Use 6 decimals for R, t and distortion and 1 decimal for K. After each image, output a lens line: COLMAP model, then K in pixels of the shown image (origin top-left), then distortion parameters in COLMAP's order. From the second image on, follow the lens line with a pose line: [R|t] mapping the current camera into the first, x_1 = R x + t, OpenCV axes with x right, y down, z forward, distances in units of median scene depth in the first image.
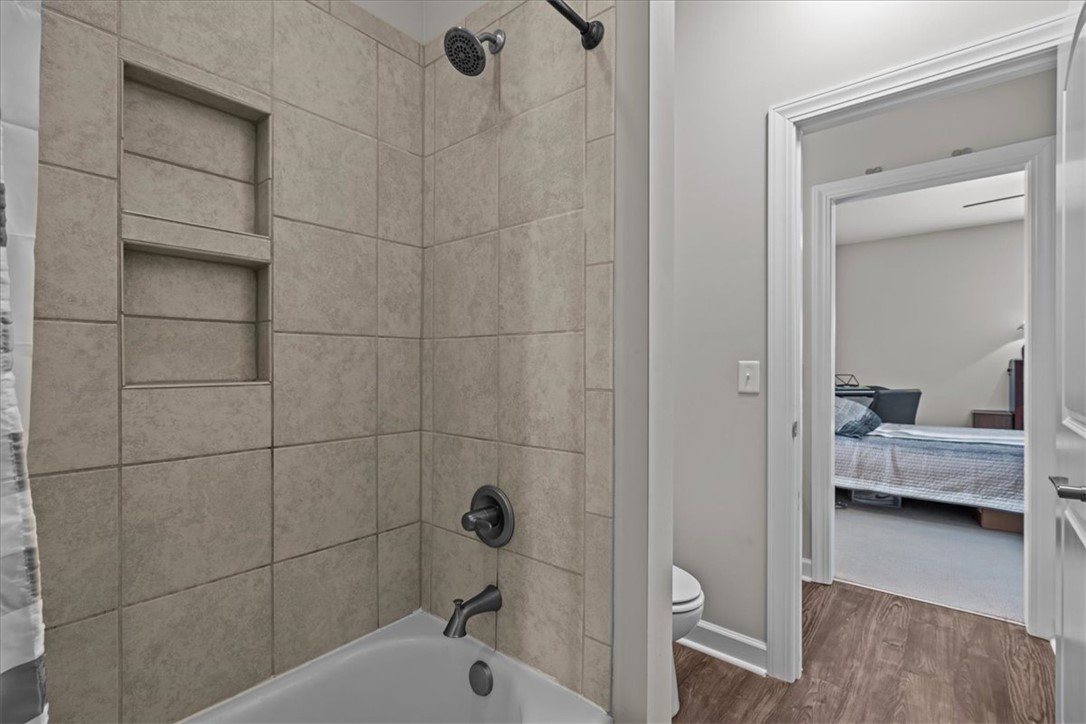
lens RADIAL K [[492.8, 0, 545.5], [0, 492.8, 362.5], [0, 0, 1]] dist [-0.005132, 0.001504]
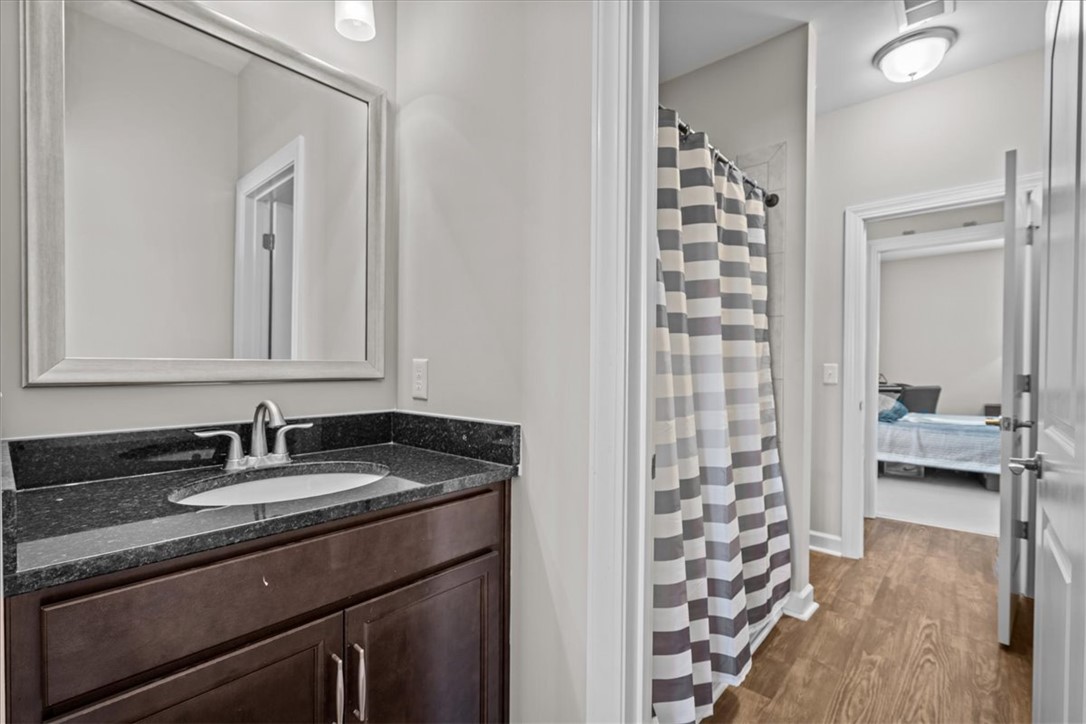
lens RADIAL K [[492.8, 0, 539.8], [0, 492.8, 367.9], [0, 0, 1]] dist [-0.005132, 0.001504]
pose [[0.999438, 0.001804, -0.033484, -0.366350], [-0.001393, 0.999924, 0.012287, -0.006694], [0.033504, -0.012234, 0.999364, -0.485298]]
